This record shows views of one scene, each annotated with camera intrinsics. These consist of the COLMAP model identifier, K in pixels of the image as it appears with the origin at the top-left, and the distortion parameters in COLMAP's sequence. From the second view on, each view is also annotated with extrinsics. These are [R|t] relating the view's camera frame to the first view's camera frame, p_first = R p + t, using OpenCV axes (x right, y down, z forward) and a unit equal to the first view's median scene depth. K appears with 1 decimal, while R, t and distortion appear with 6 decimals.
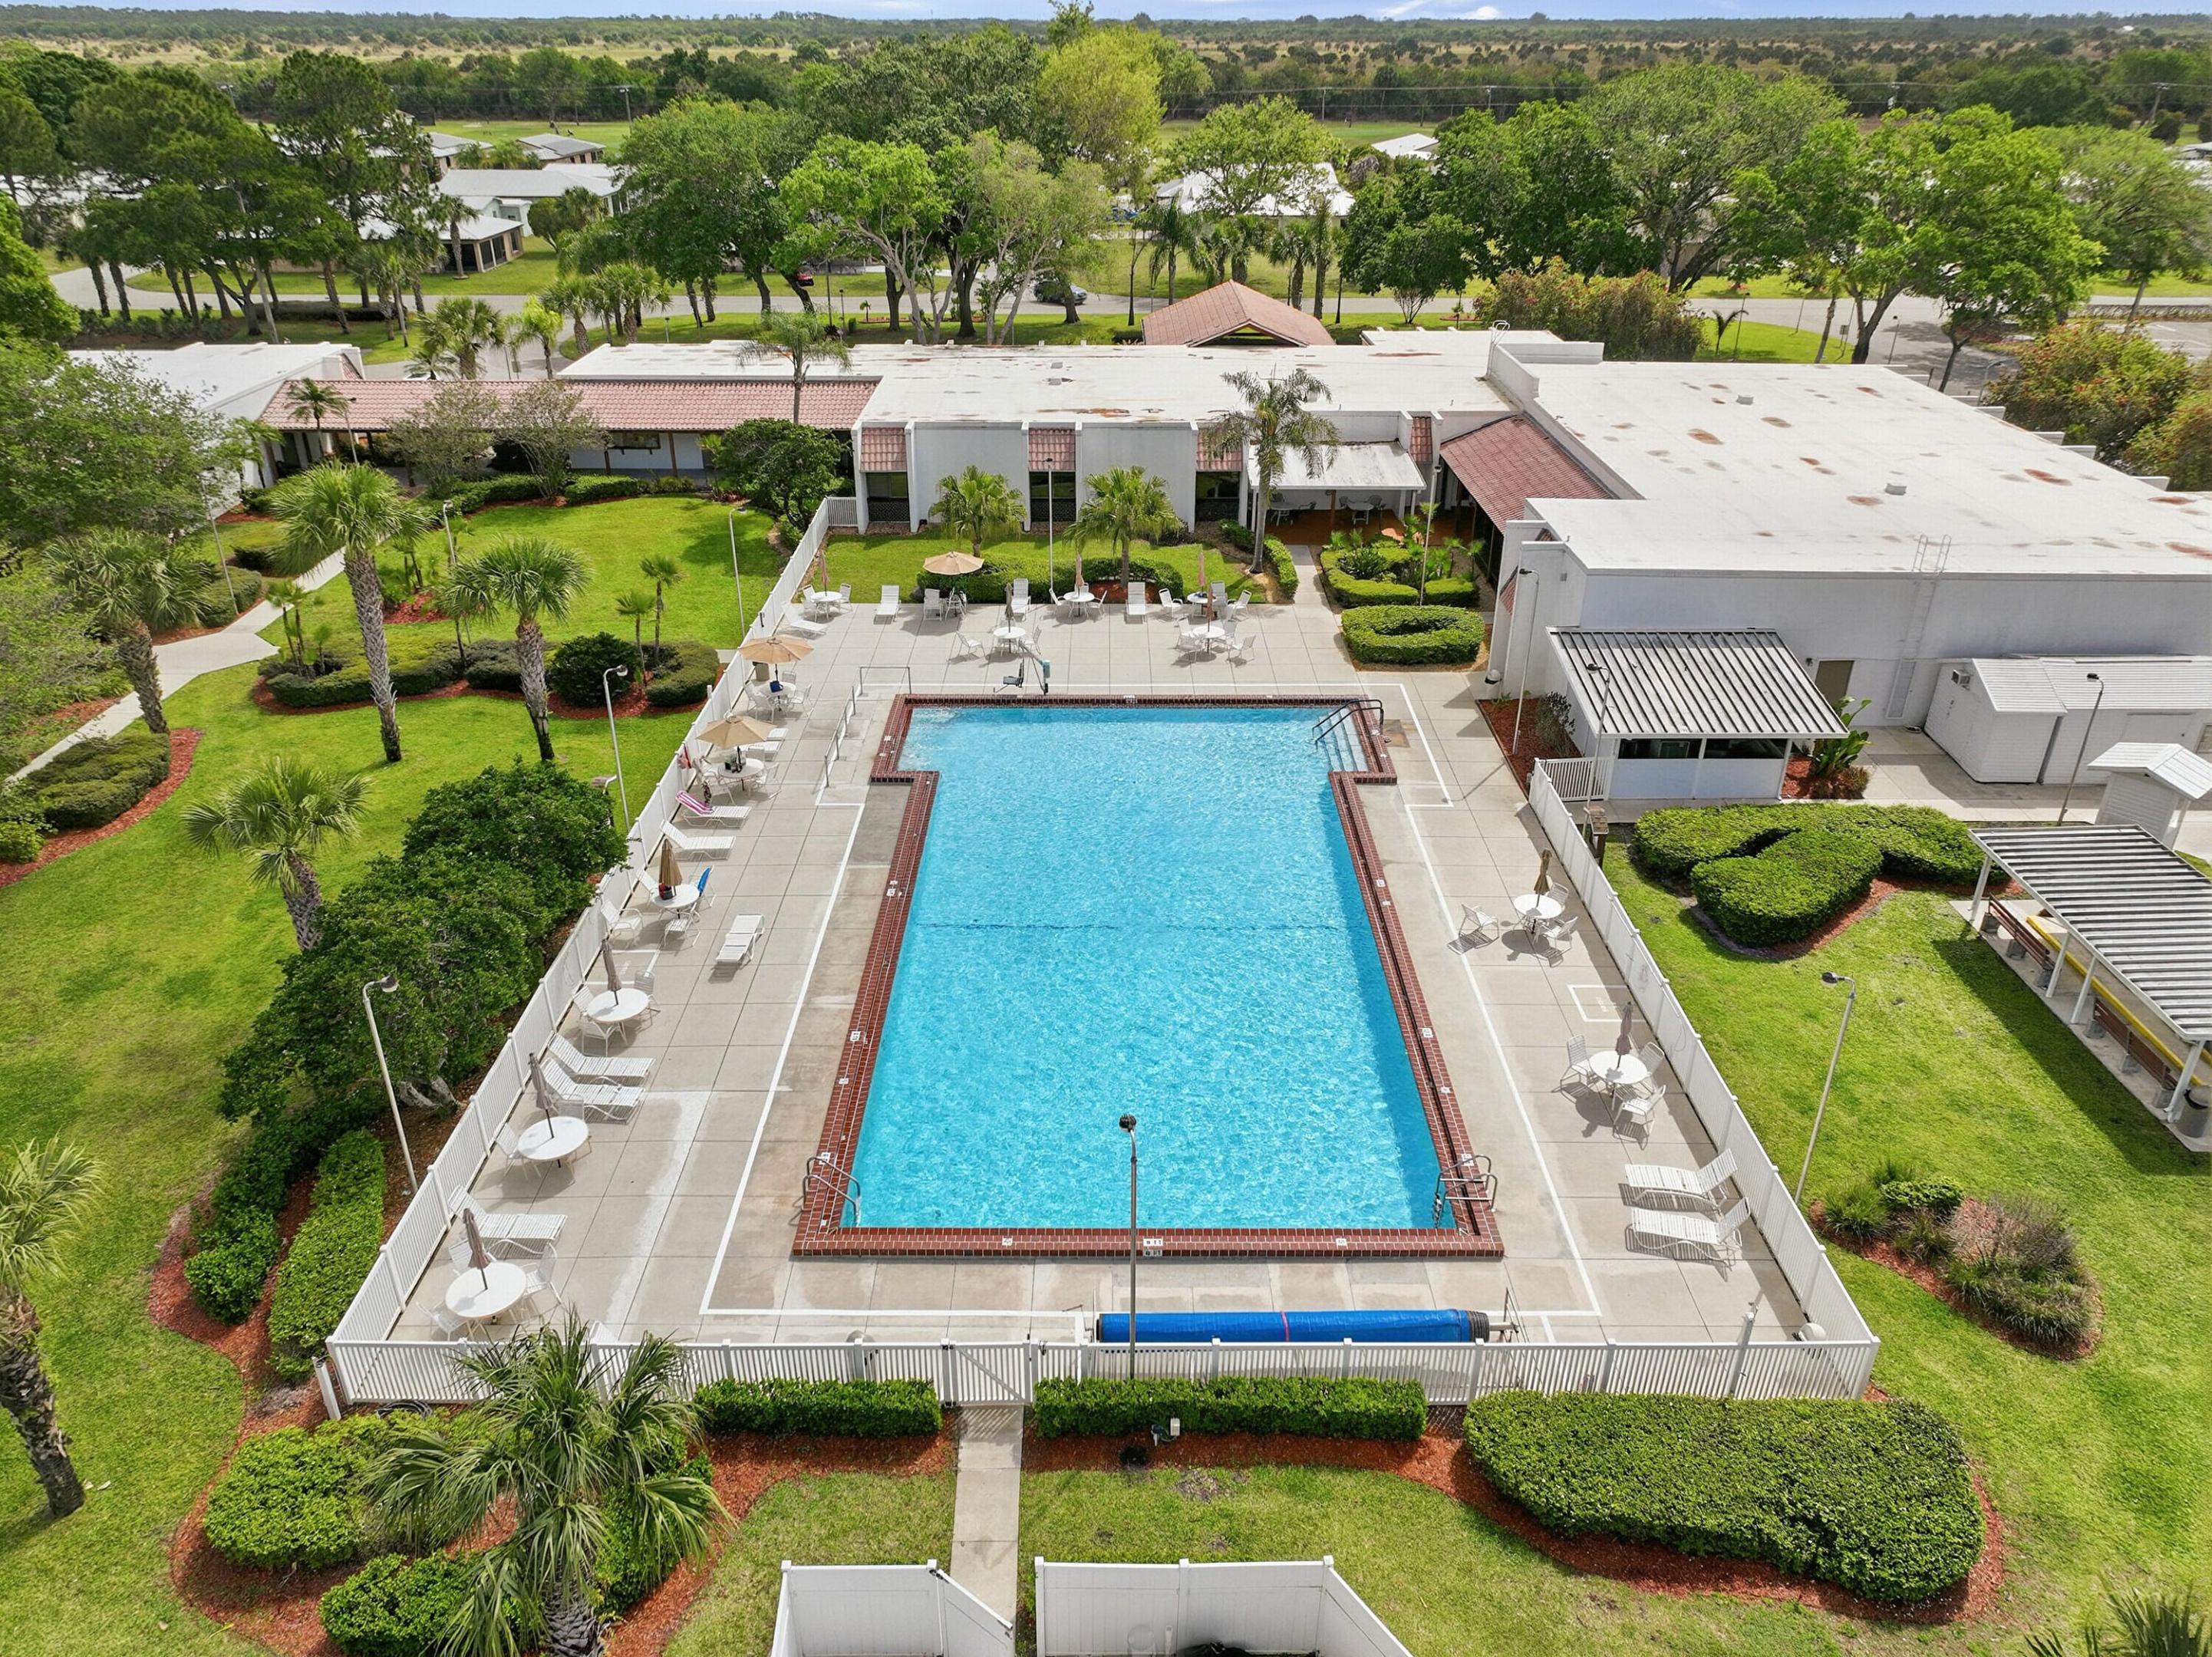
lens RADIAL K [[1551.2, 0, 1100.0], [0, 1551.2, 827.7], [0, 0, 1]] dist [0.008080, 0.002771]
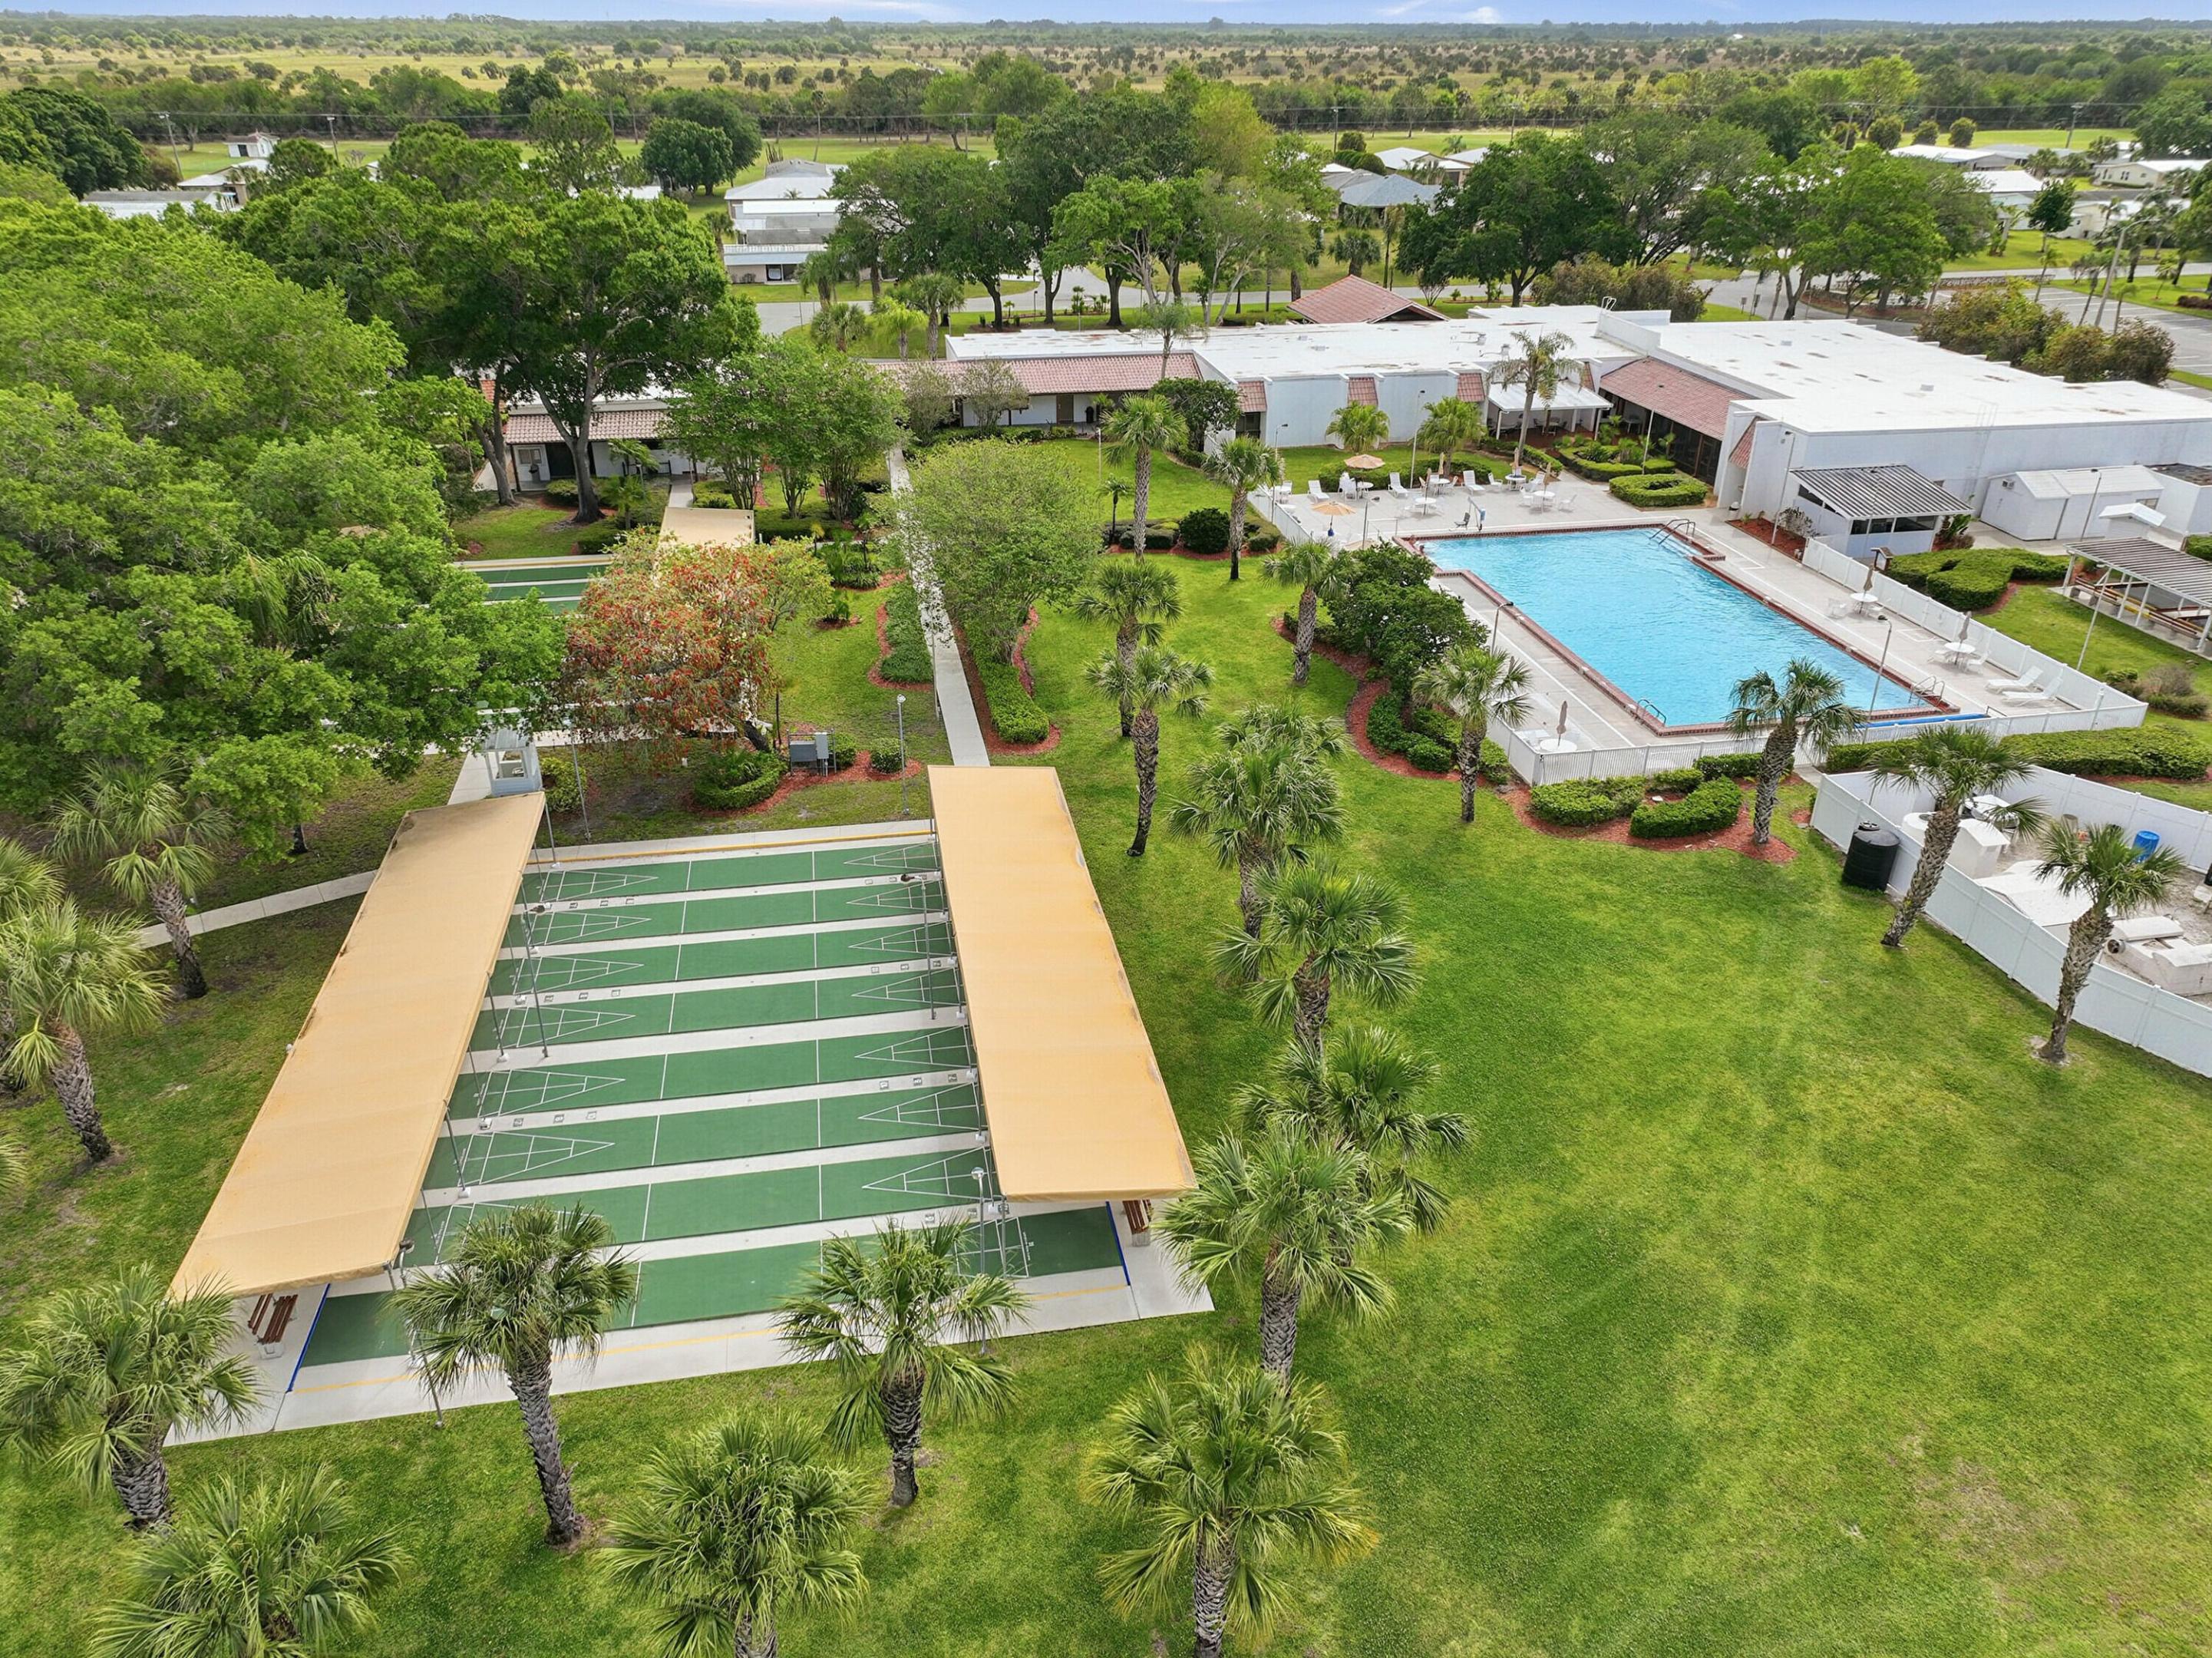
lens RADIAL K [[1551.4, 0, 1100.0], [0, 1551.4, 828.2], [0, 0, 1]] dist [0.008080, 0.002771]
pose [[0.982347, -0.084520, 0.166885, -0.662780], [0.084552, 0.996395, 0.006928, 0.163100], [-0.166869, 0.007305, 0.985952, -0.482641]]
